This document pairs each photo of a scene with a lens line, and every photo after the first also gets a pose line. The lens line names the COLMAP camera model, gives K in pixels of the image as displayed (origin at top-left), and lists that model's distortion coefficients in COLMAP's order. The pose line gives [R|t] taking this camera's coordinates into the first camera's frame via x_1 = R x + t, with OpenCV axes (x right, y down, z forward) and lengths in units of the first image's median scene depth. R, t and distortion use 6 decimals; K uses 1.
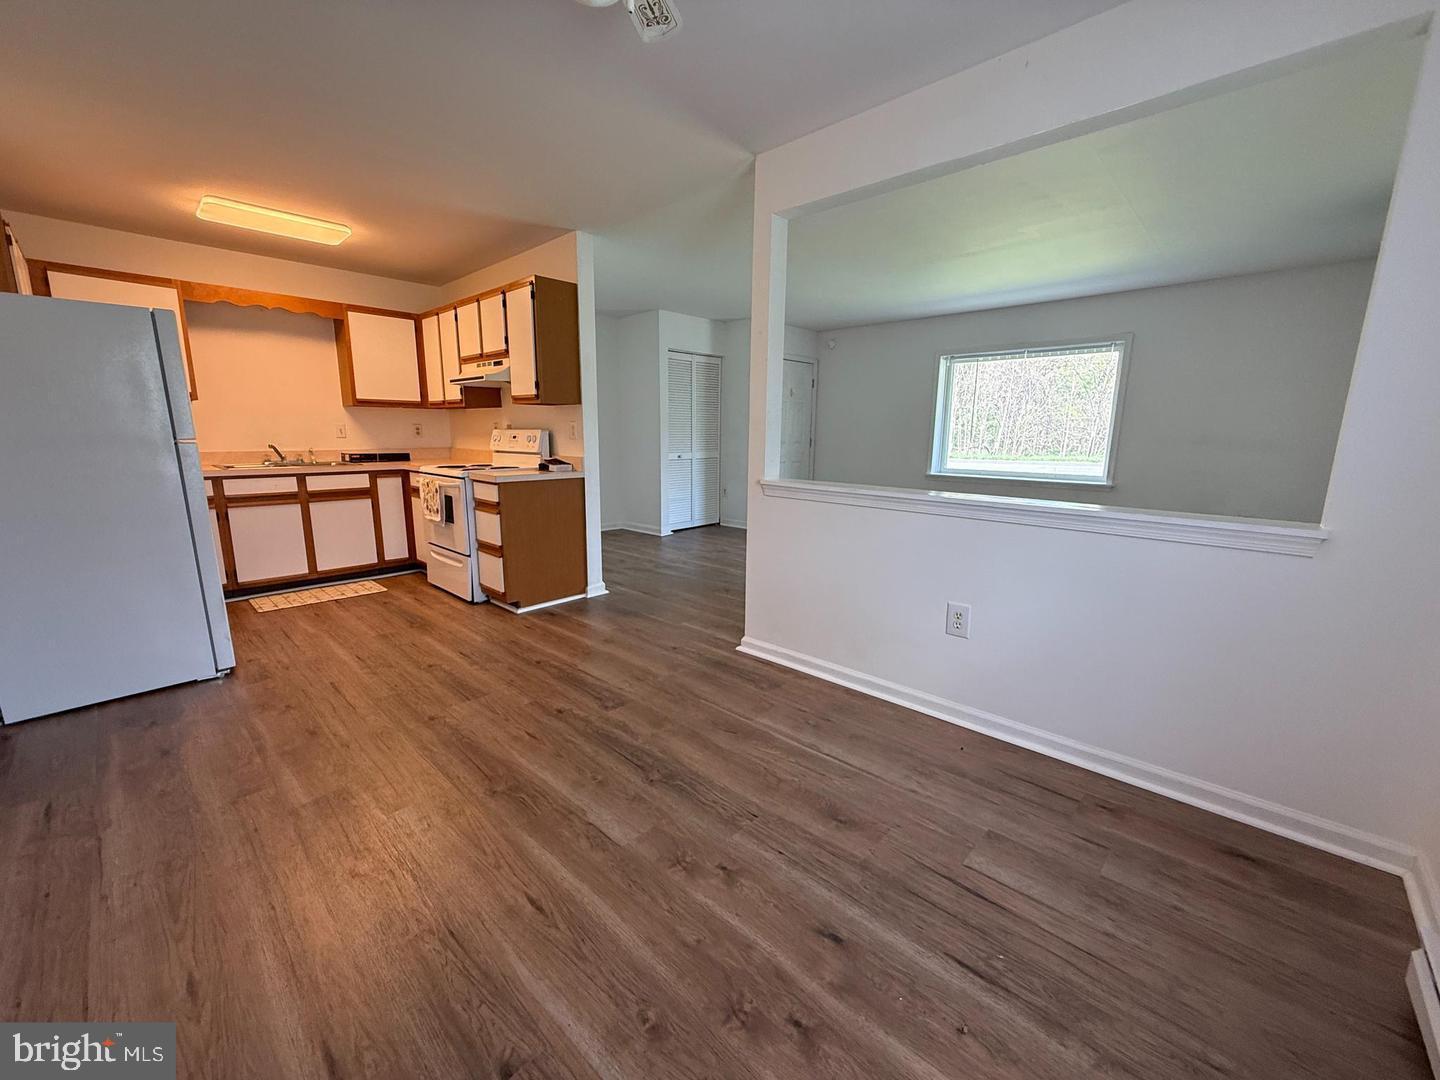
lens RADIAL K [[575.9, 0, 723.7], [0, 575.9, 542.3], [0, 0, 1]] dist [-0.002020, 0.000363]
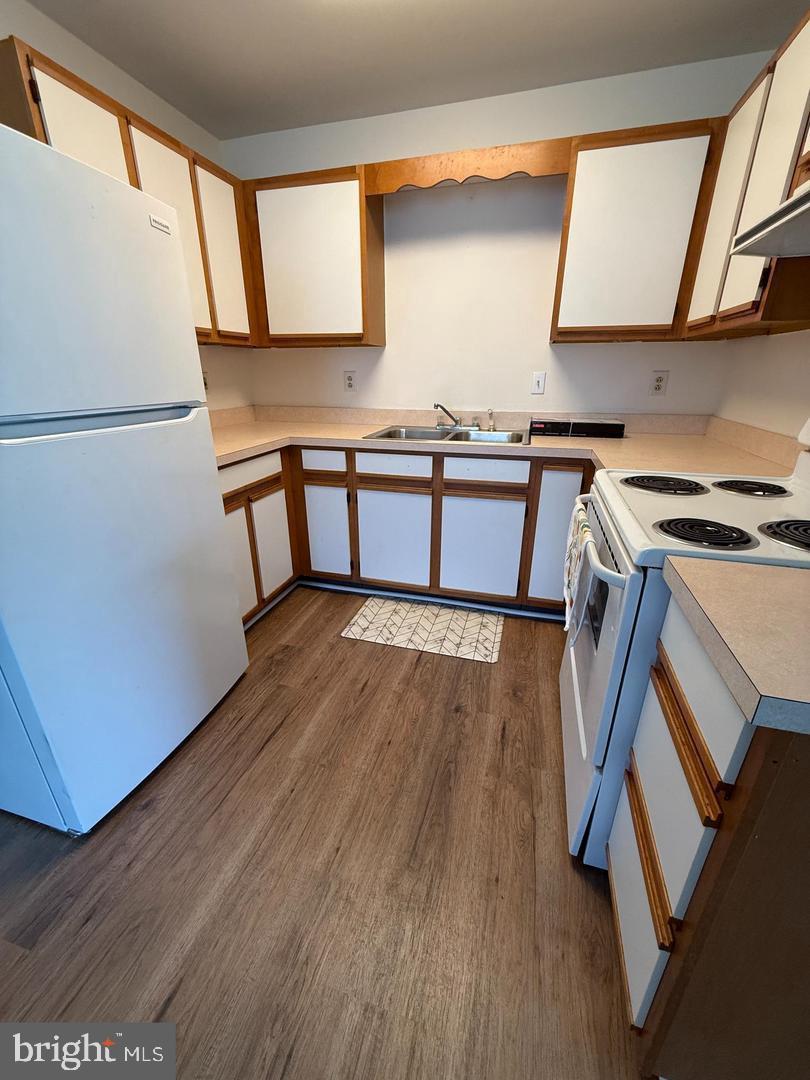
lens RADIAL K [[431.9, 0, 405.0], [0, 431.9, 540.0], [0, 0, 1]] dist [-0.002020, 0.000363]
pose [[0.455562, 0.313765, -0.833076, -0.295066], [-0.163870, 0.949391, 0.267962, -0.147210], [0.874991, 0.014443, 0.483923, 0.706950]]
